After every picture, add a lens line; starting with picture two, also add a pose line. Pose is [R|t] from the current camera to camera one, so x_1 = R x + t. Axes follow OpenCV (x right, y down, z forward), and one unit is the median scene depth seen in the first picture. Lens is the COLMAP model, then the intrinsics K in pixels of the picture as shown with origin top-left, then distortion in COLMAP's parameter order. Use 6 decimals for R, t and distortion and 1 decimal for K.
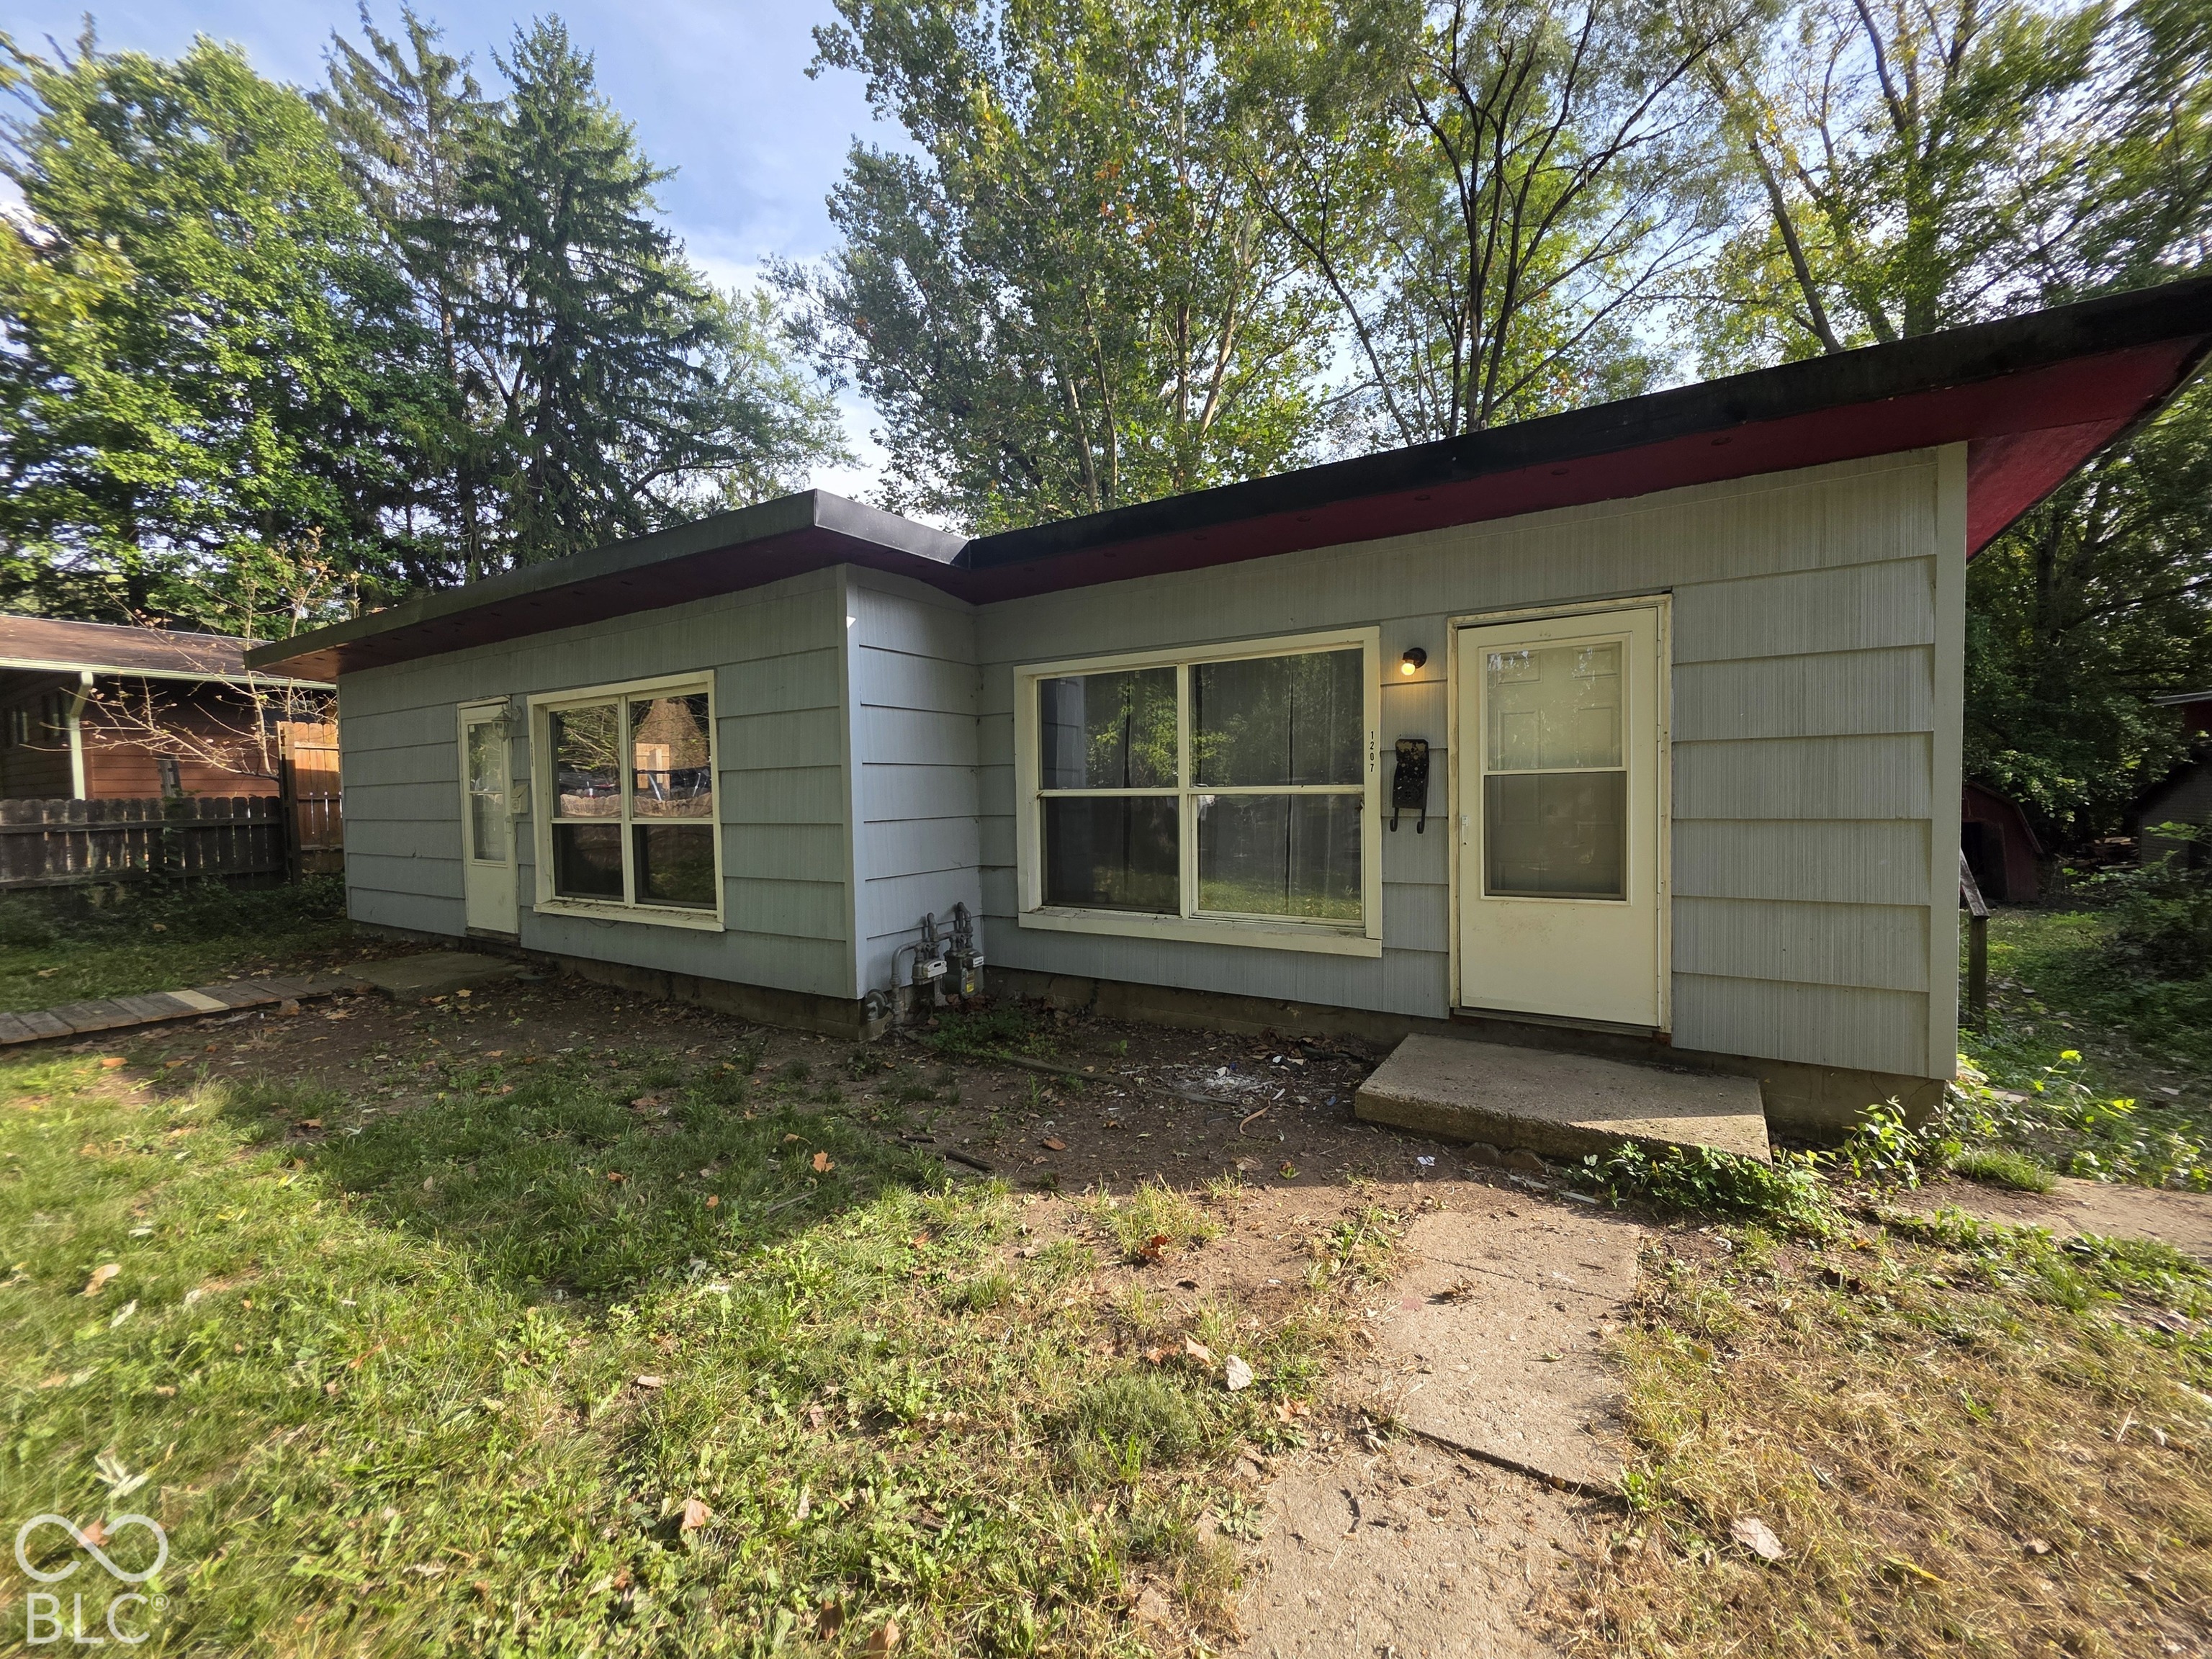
lens RADIAL K [[891.6, 0, 1102.7], [0, 891.6, 825.0], [0, 0, 1]] dist [-0.000026, 0.000194]
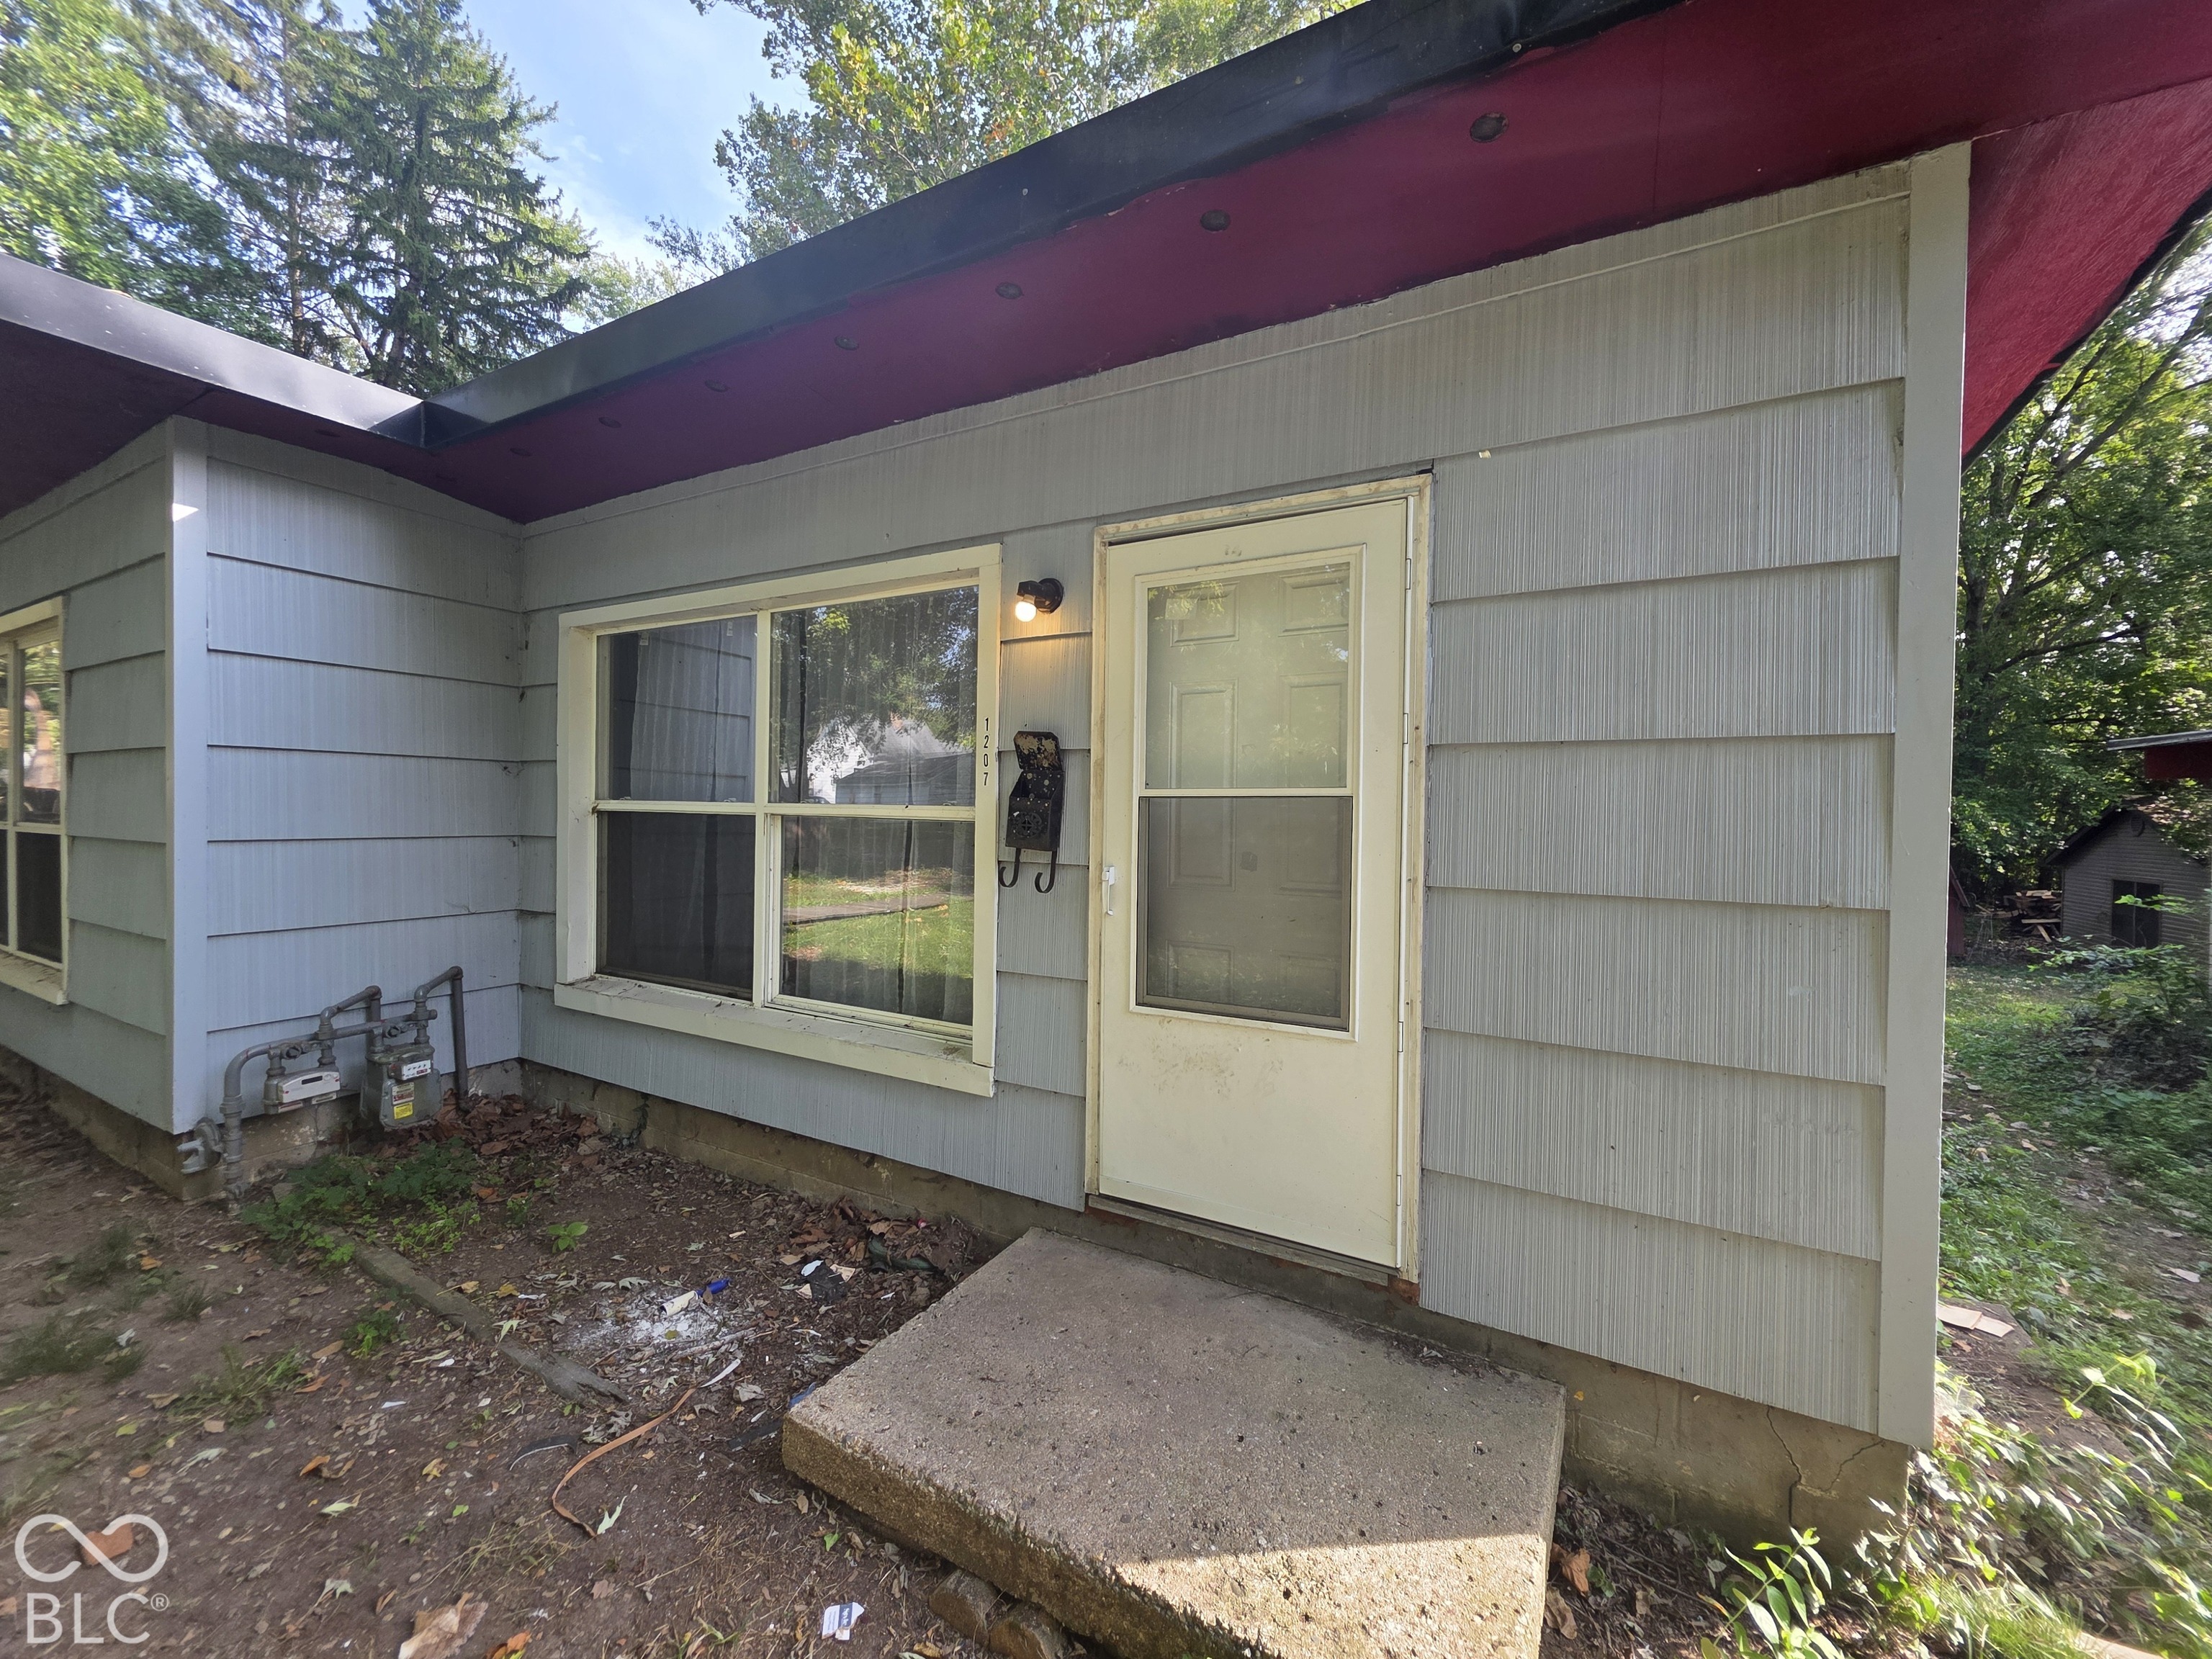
lens RADIAL K [[891.6, 0, 1109.4], [0, 891.6, 824.5], [0, 0, 1]] dist [-0.000026, 0.000194]
pose [[0.998188, 0.031609, 0.051203, 0.357546], [-0.030473, 0.999275, -0.022814, -0.022656], [-0.051887, 0.021212, 0.998428, 0.400701]]
